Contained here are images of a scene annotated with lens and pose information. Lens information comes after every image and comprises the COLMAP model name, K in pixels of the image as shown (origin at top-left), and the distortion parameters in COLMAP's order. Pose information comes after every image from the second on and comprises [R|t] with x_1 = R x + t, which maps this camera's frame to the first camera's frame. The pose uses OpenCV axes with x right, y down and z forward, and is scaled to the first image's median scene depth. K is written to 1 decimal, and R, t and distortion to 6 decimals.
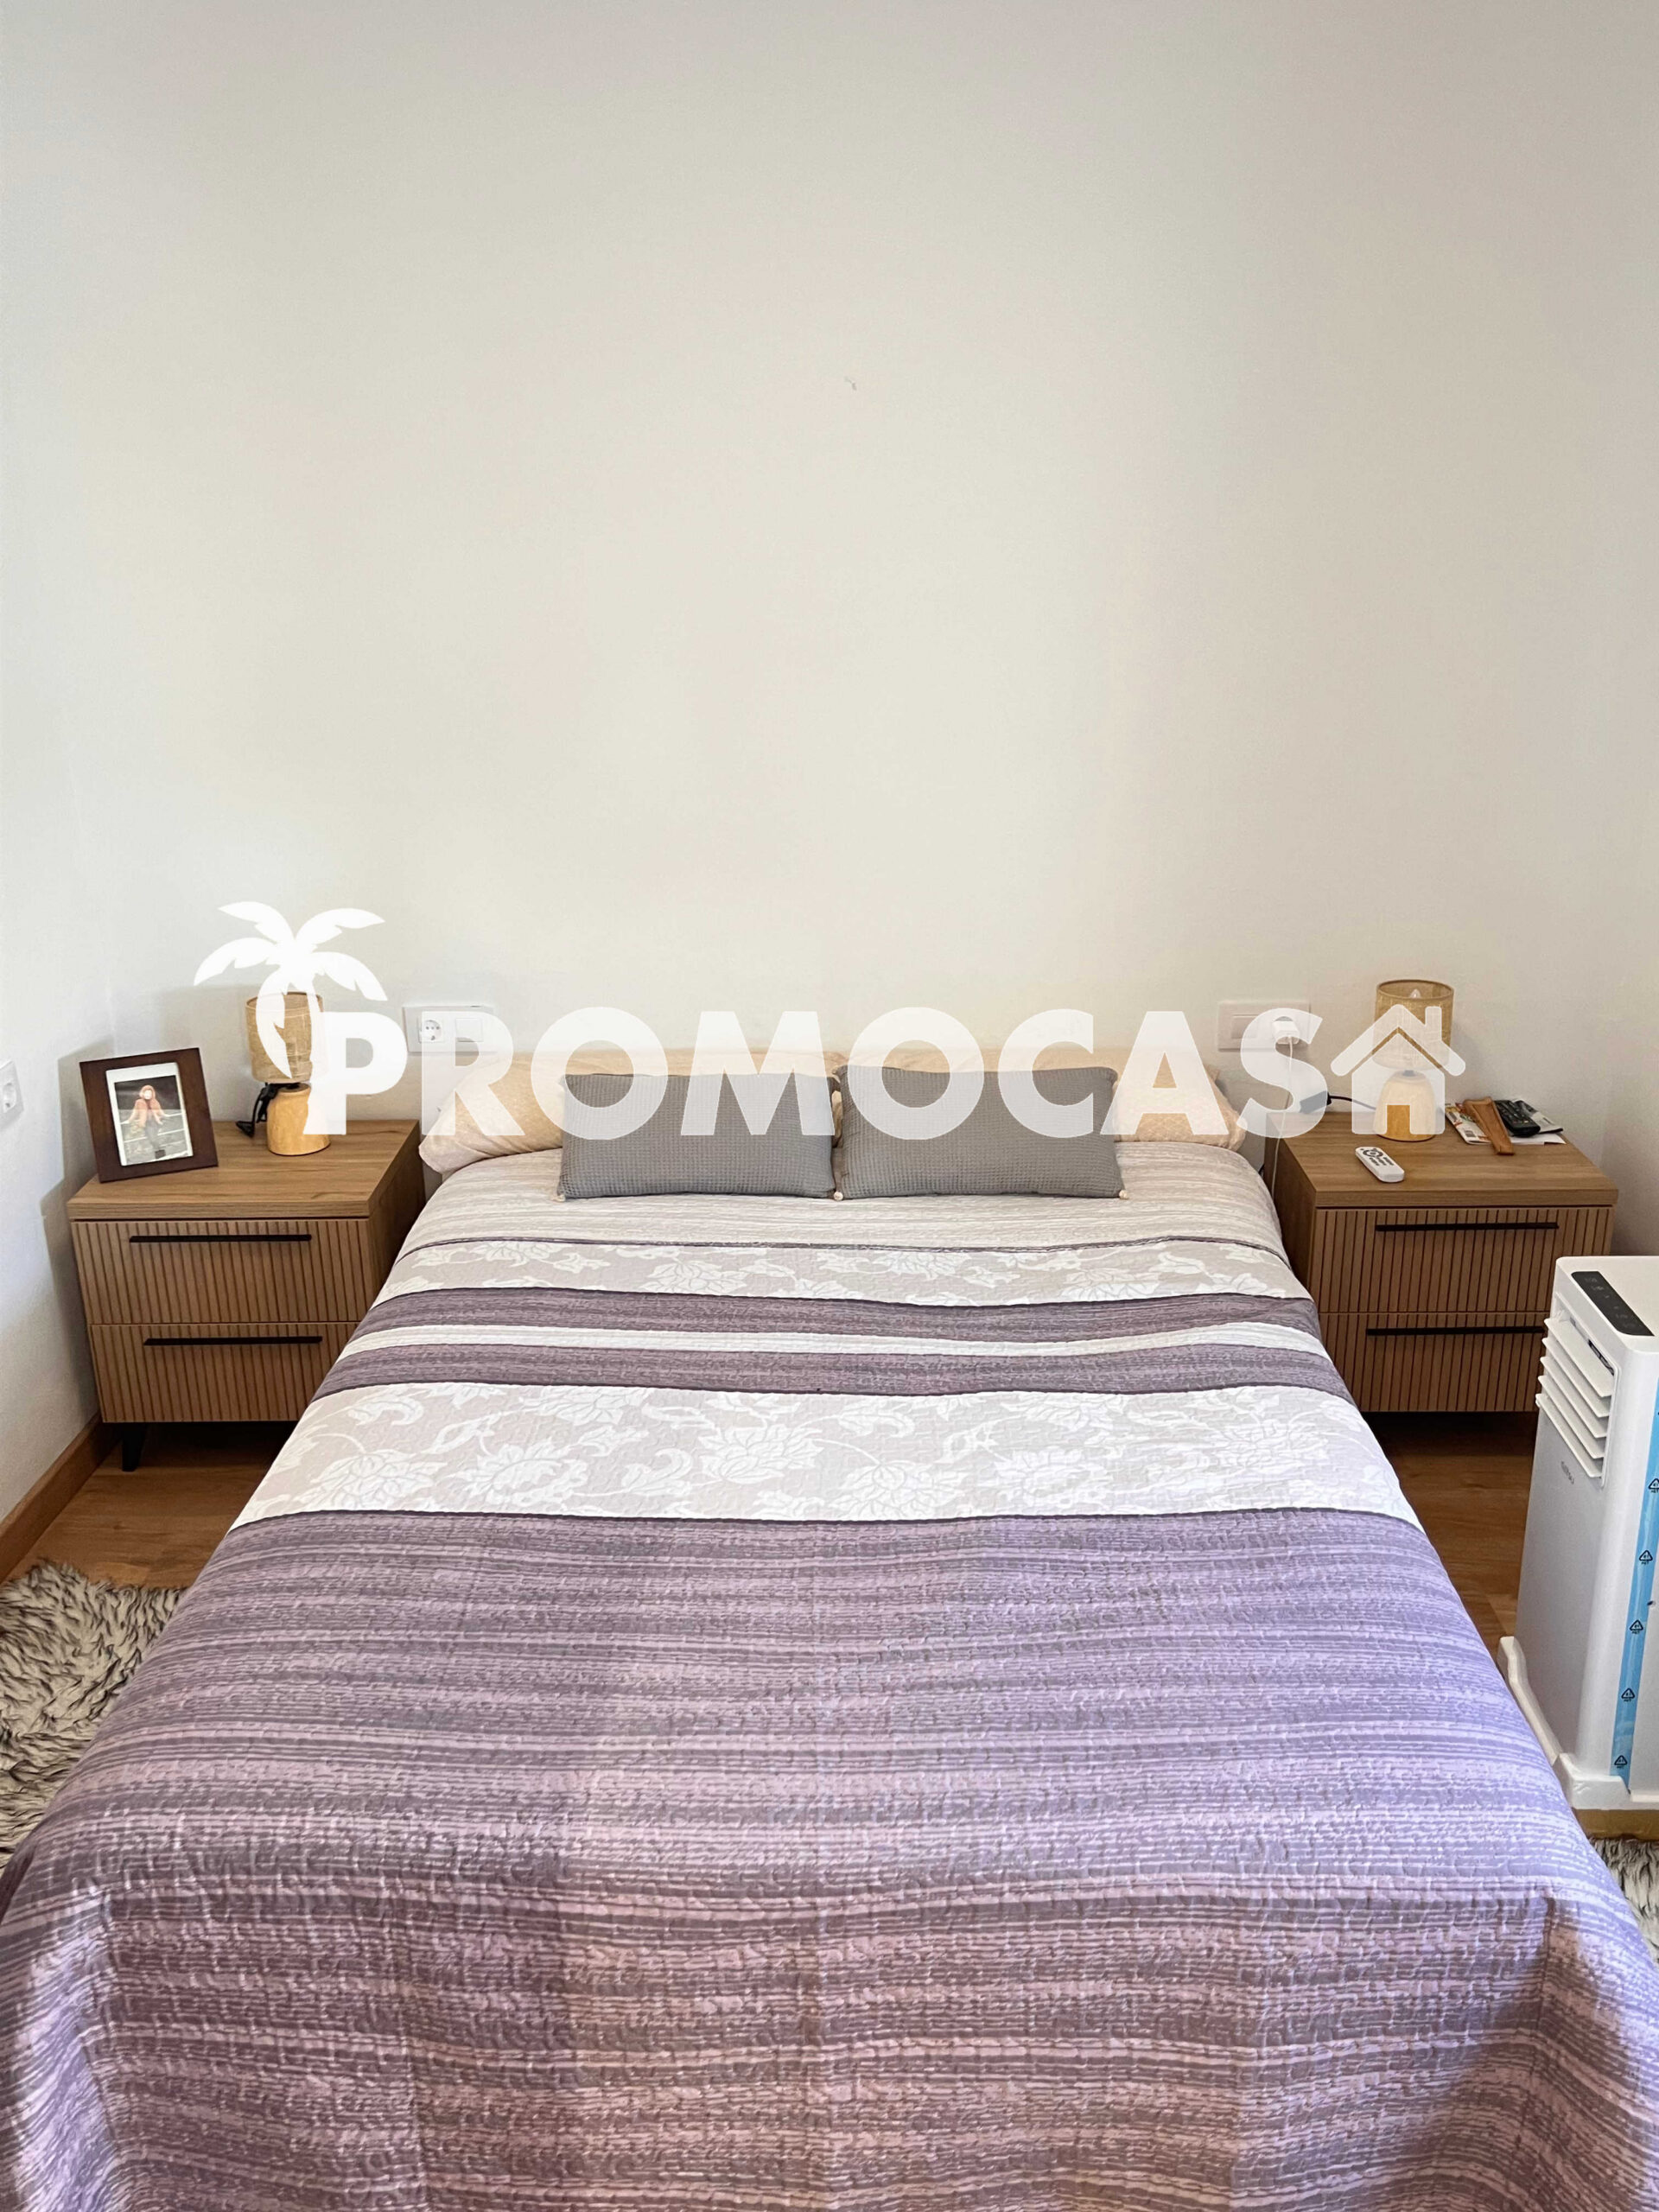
lens RADIAL K [[1846.2, 0, 845.3], [0, 1846.2, 1096.9], [0, 0, 1]] dist [0.025081, -0.021471]
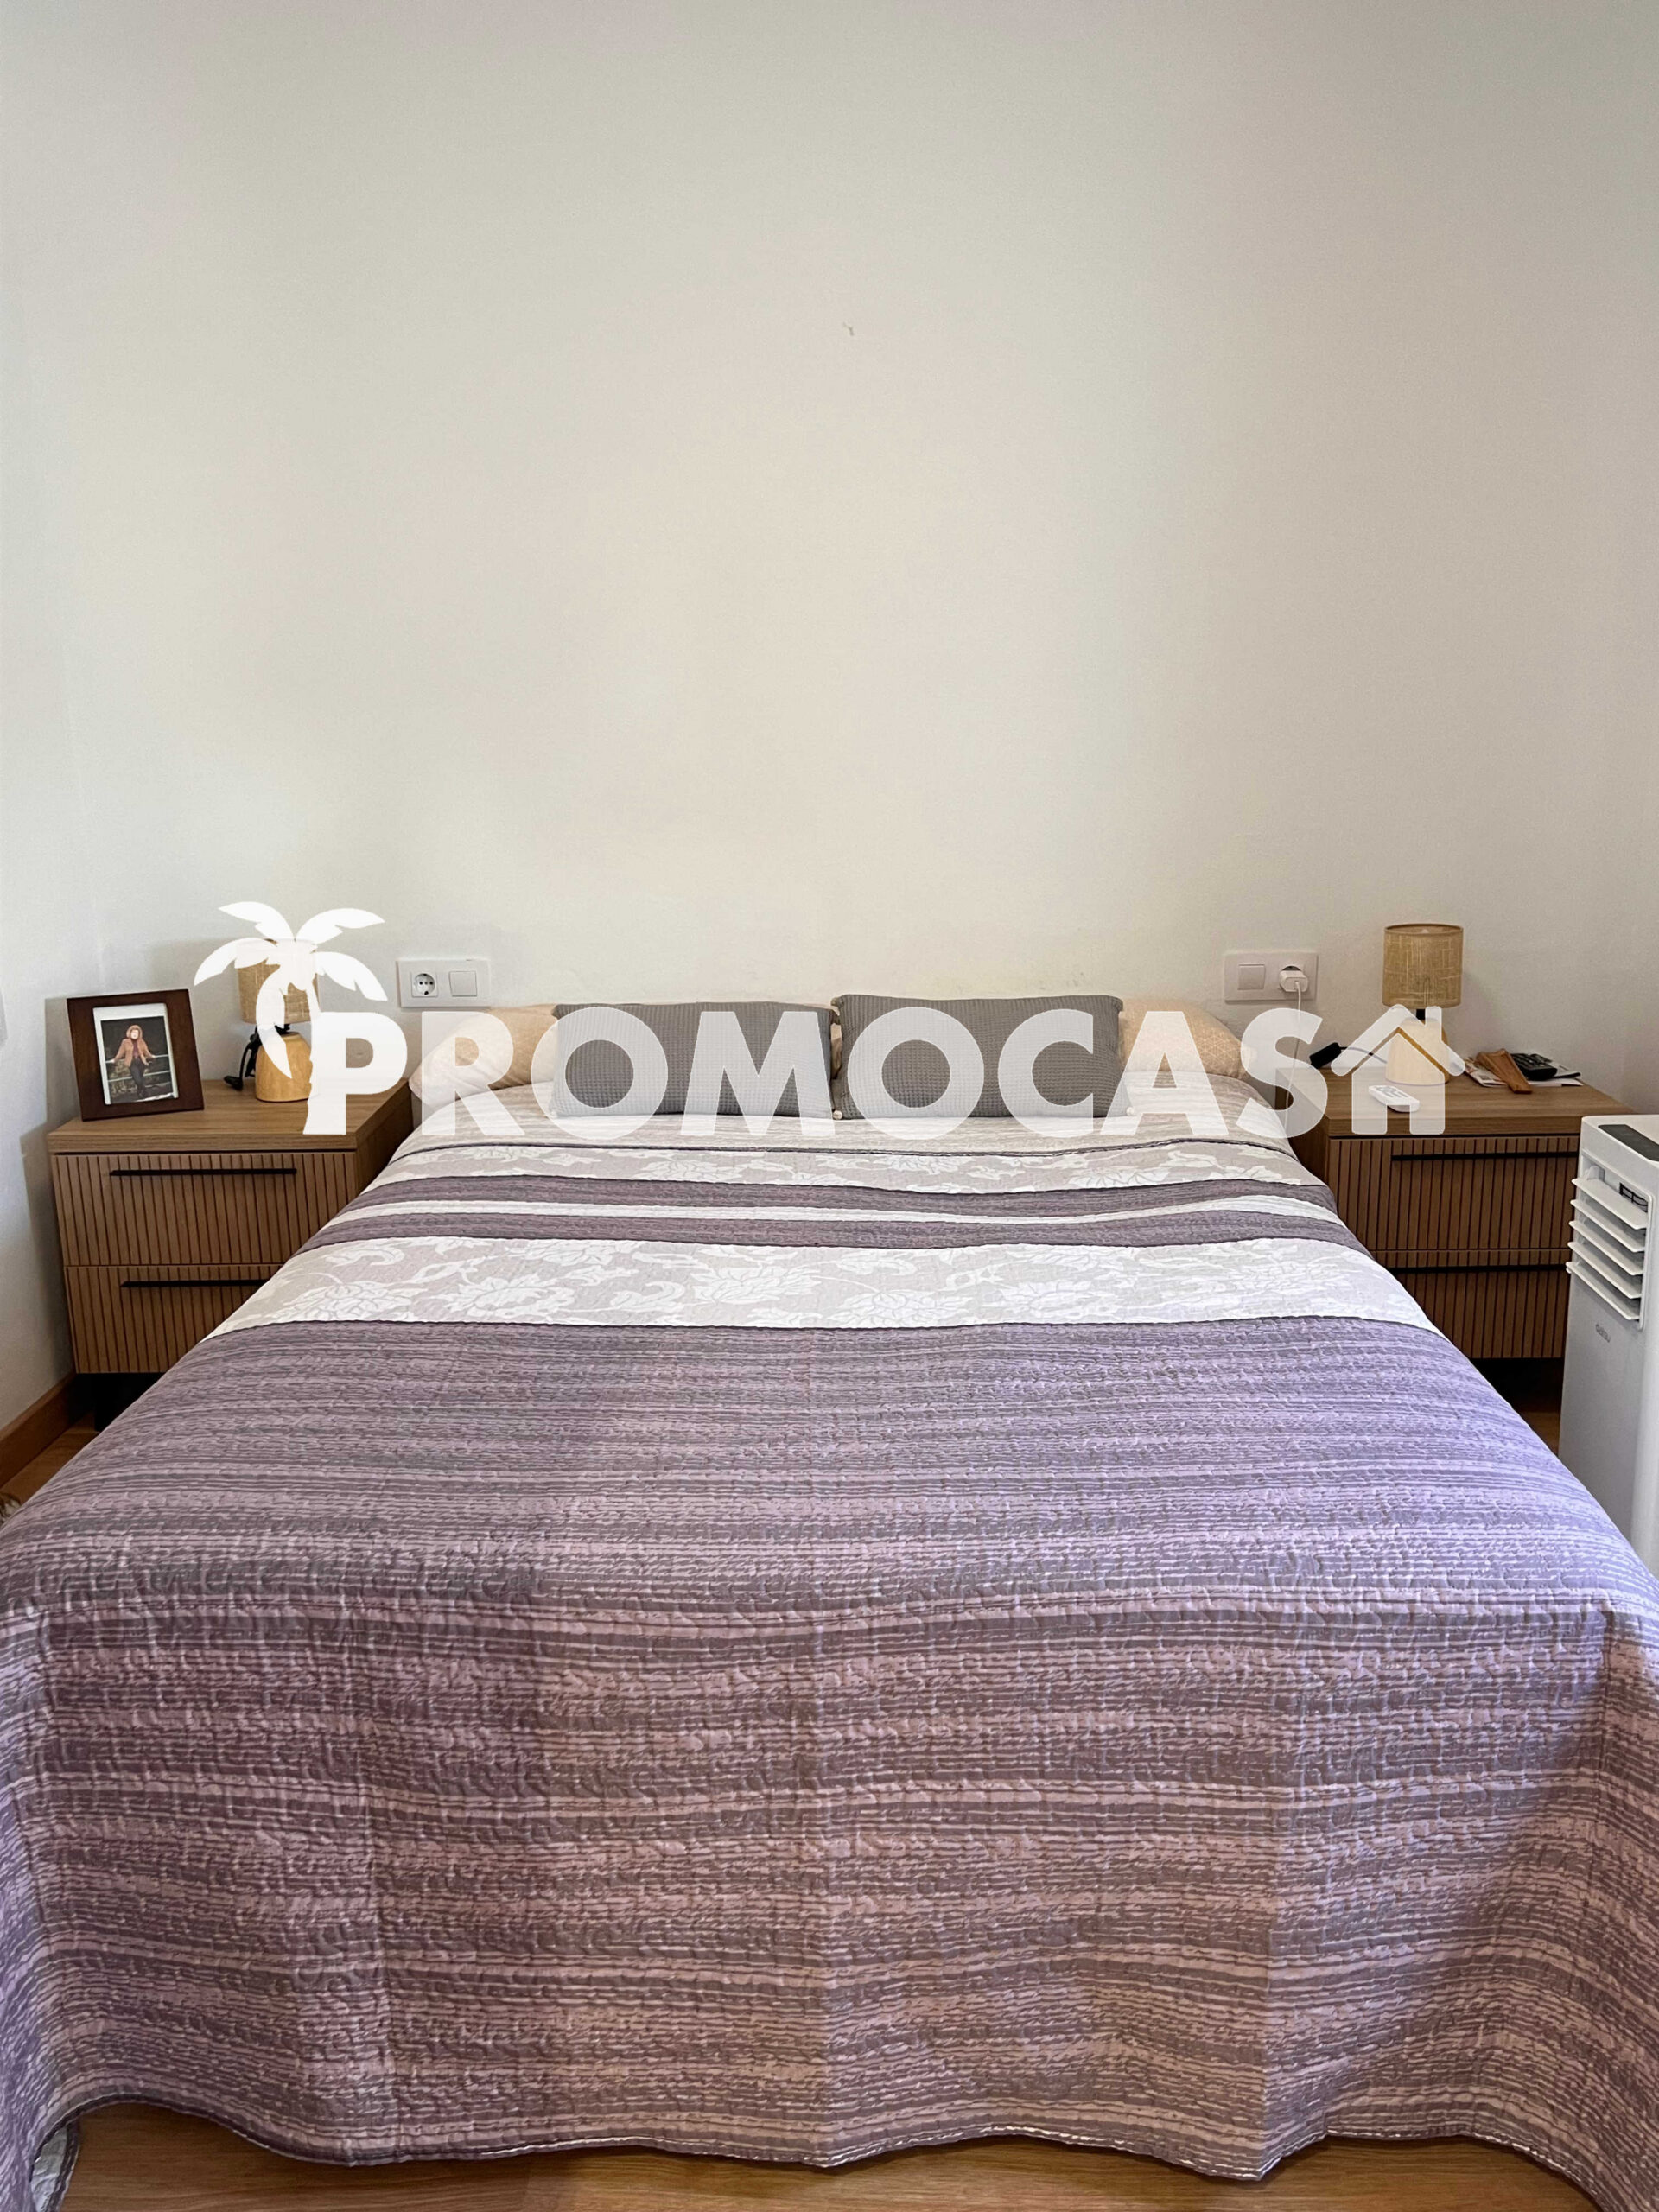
lens RADIAL K [[1846.2, 0, 837.0], [0, 1846.2, 1114.3], [0, 0, 1]] dist [0.025081, -0.021471]
pose [[0.999976, -0.003267, -0.006135, 0.003286], [0.002619, 0.994694, -0.102840, 0.265574], [0.006439, 0.102821, 0.994679, 0.054906]]
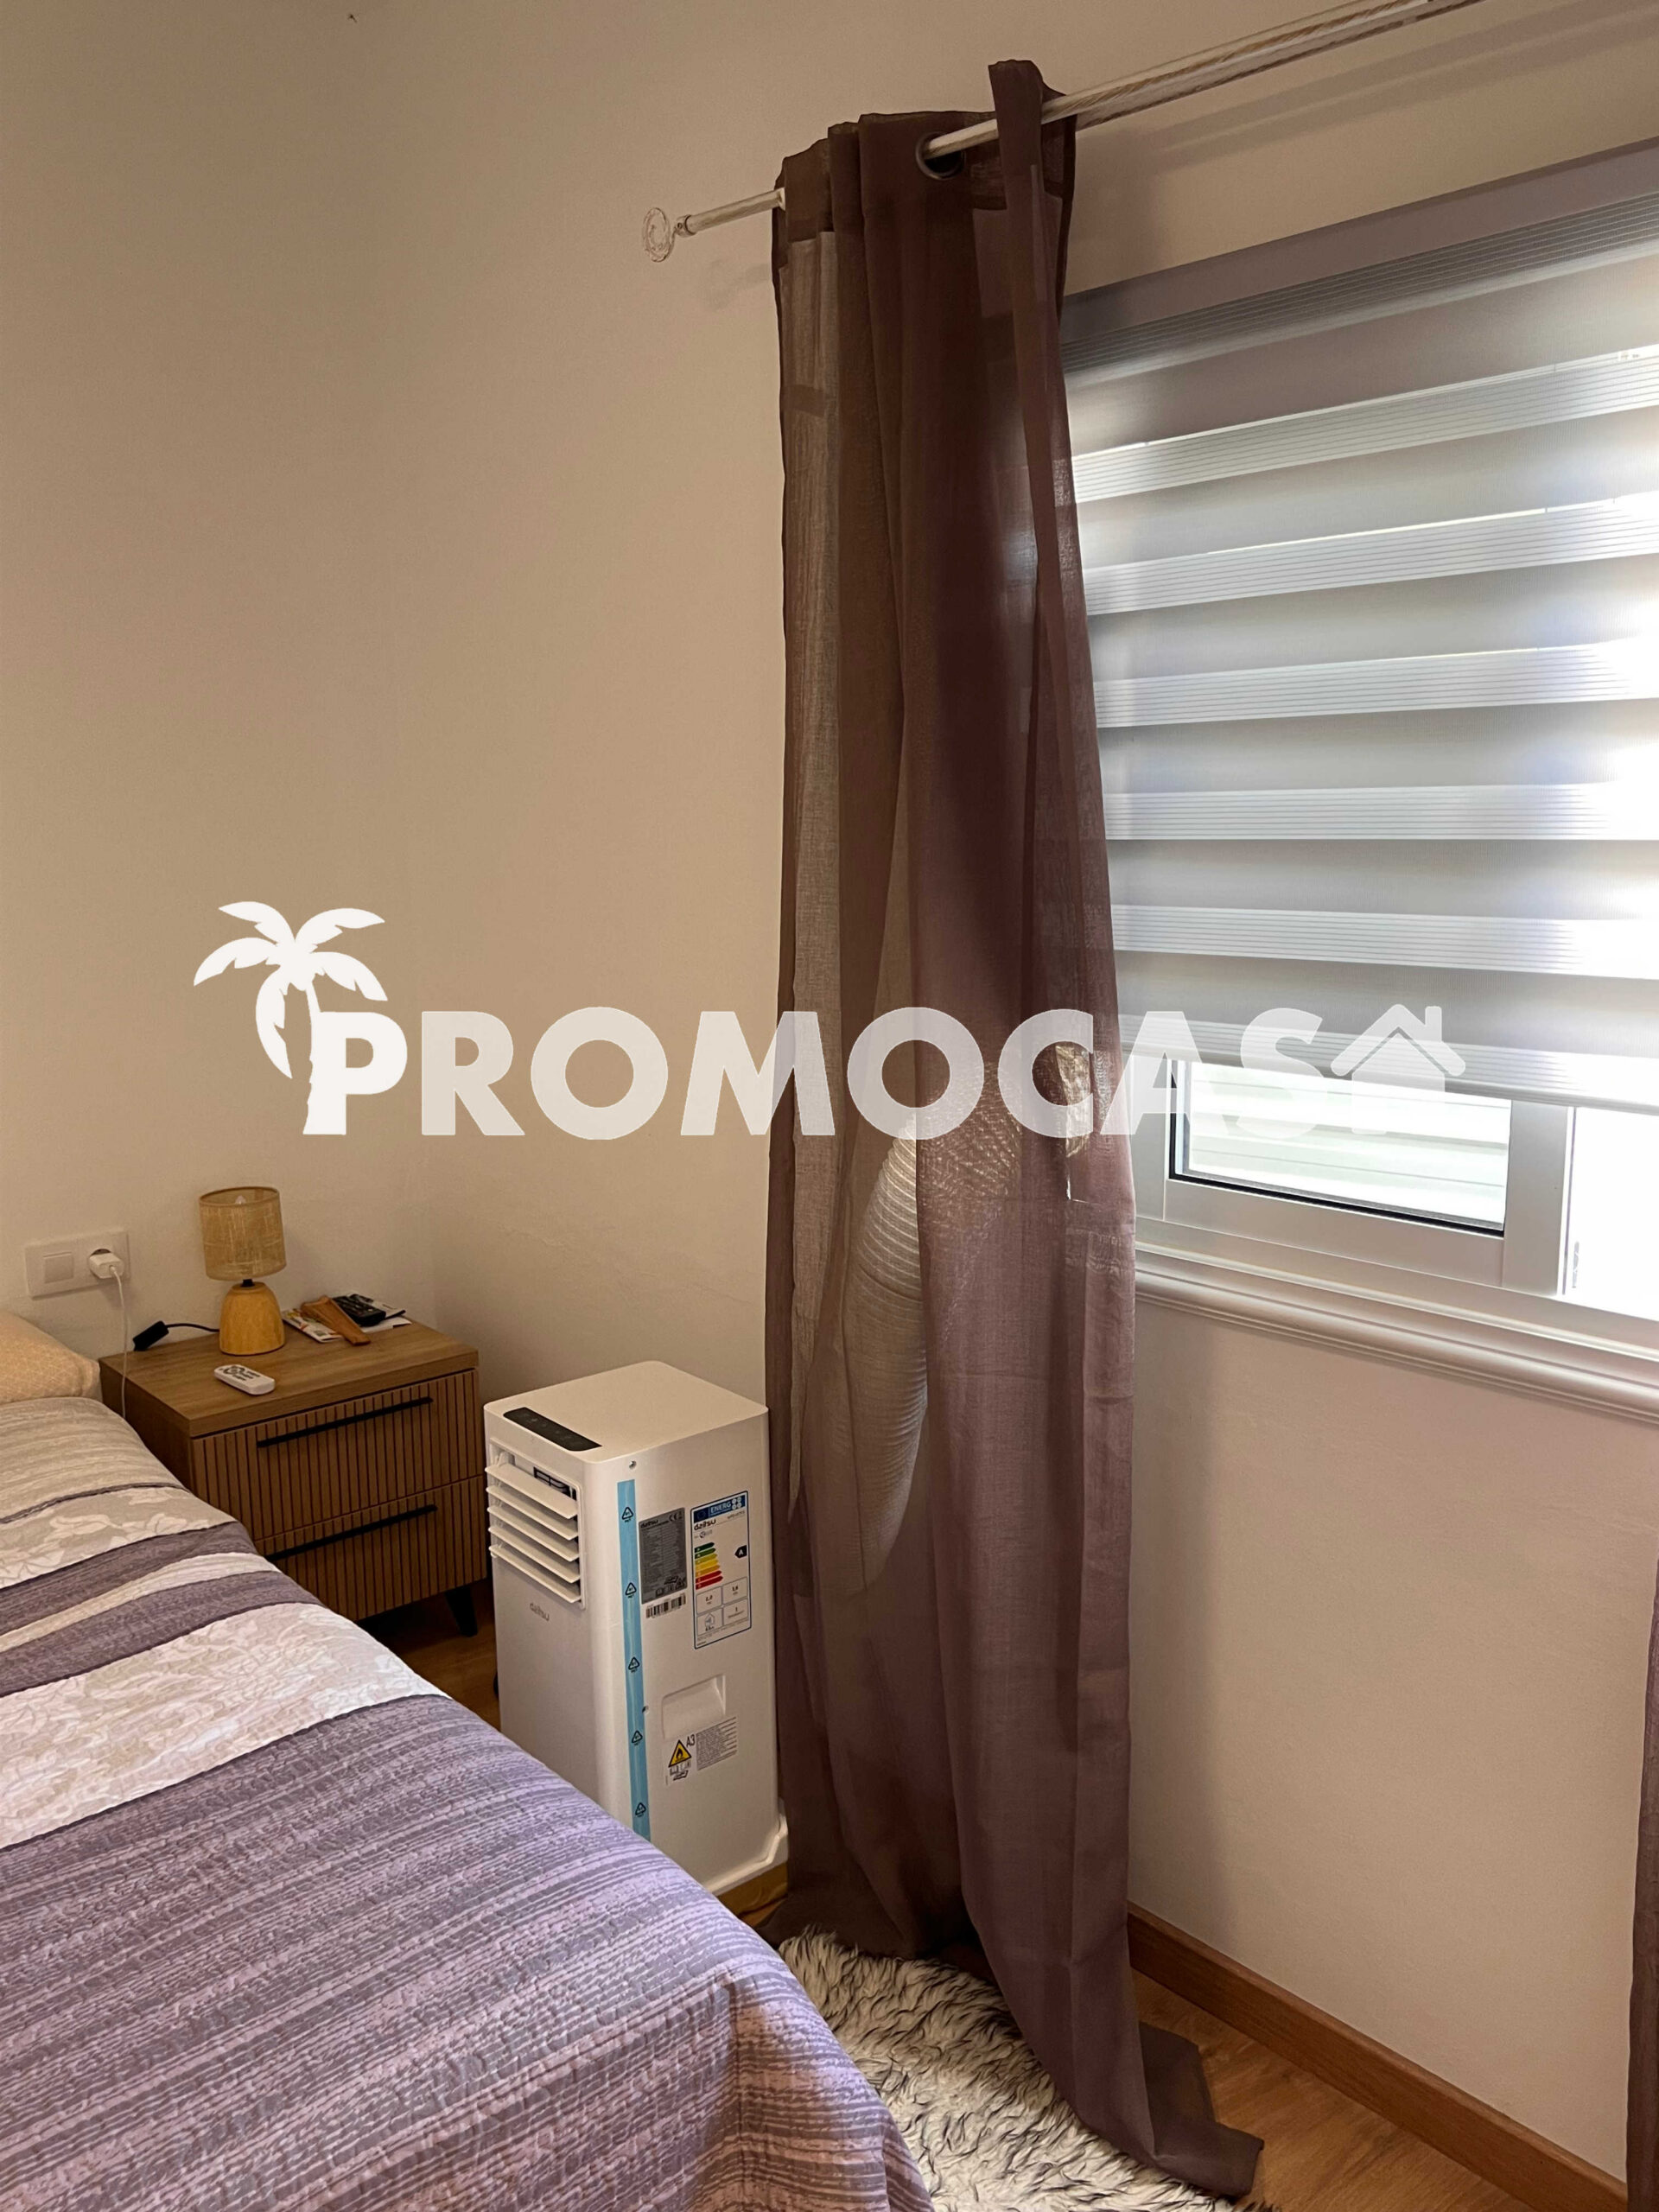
lens RADIAL K [[1846.2, 0, 836.3], [0, 1846.2, 1112.8], [0, 0, 1]] dist [0.025081, -0.021471]
pose [[0.751494, -0.121505, 0.648454, -0.147078], [0.215718, 0.974122, -0.067468, 0.060049], [-0.623475, 0.190585, 0.758258, 0.131724]]
